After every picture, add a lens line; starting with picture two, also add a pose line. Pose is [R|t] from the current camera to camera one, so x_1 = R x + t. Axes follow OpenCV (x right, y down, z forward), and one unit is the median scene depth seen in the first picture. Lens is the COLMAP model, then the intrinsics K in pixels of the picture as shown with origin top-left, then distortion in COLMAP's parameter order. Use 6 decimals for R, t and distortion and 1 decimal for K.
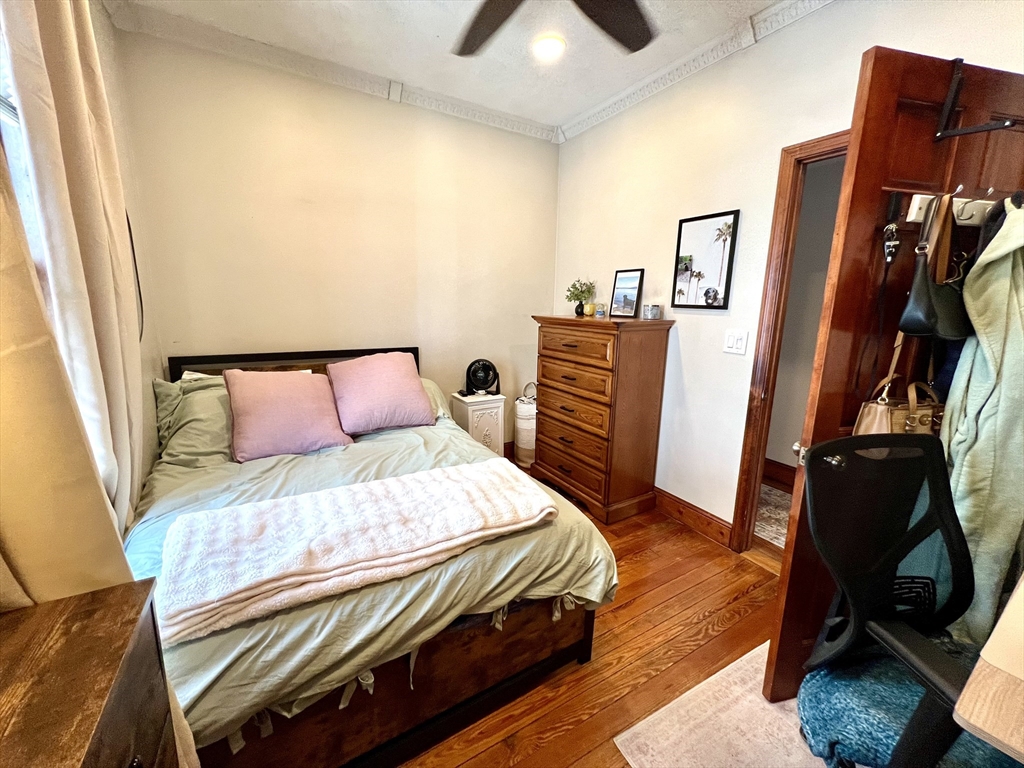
lens RADIAL K [[409.1, 0, 512.0], [0, 409.1, 384.0], [0, 0, 1]] dist [-0.016425, -0.000065]
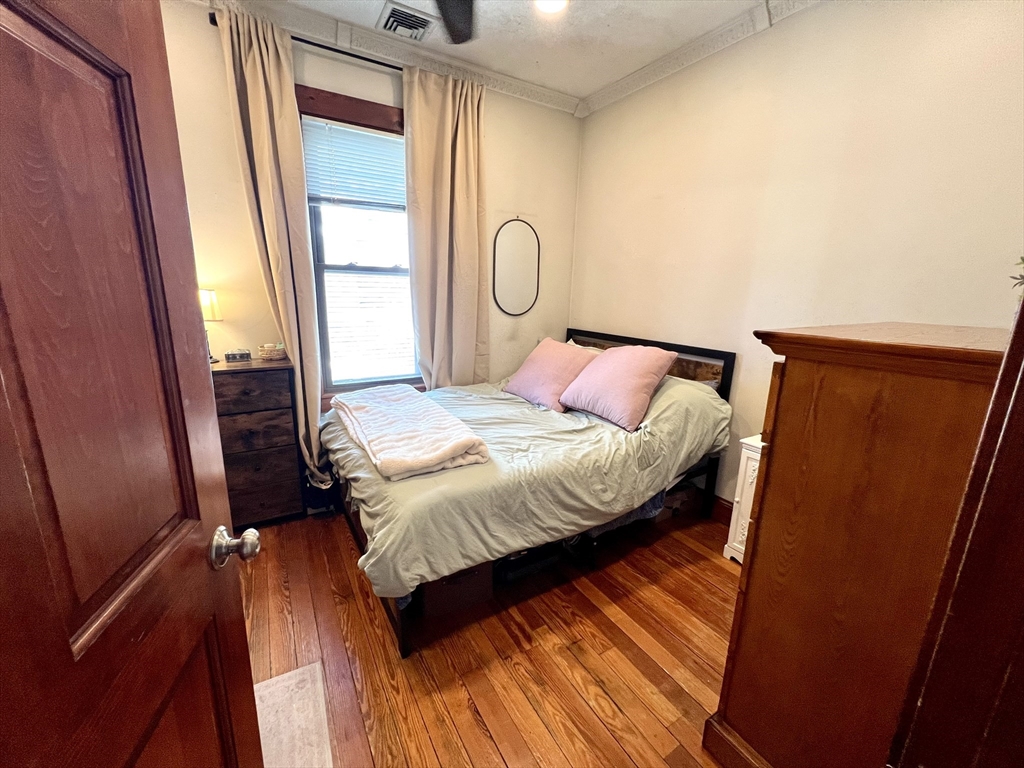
lens RADIAL K [[409.1, 0, 512.0], [0, 409.1, 384.0], [0, 0, 1]] dist [-0.016425, -0.000065]
pose [[0.009783, 0.212057, -0.977208, 0.995373], [-0.226046, 0.952427, 0.204416, -0.187371], [0.974068, 0.218894, 0.057252, 1.062630]]
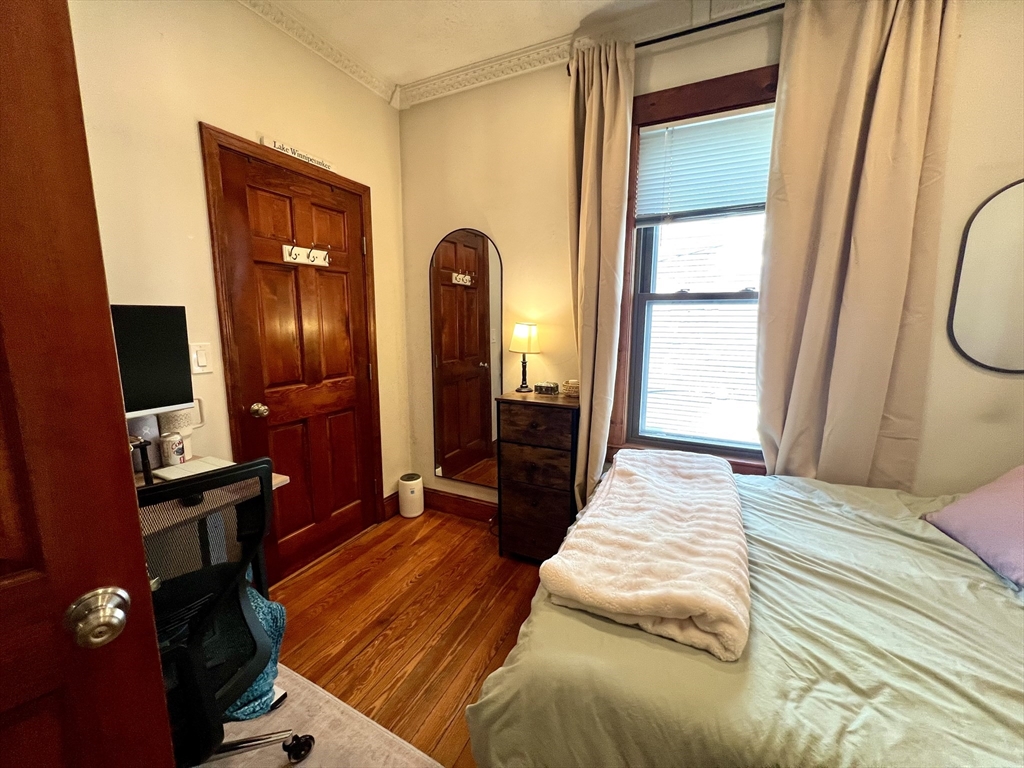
lens RADIAL K [[410.7, 0, 510.7], [0, 410.7, 379.9], [0, 0, 1]] dist [0.001646, 0.000087]
pose [[-0.834836, 0.063265, -0.546851, 0.479951], [-0.126072, 0.945001, 0.301792, -0.227541], [0.535868, 0.320890, -0.780945, 1.253405]]
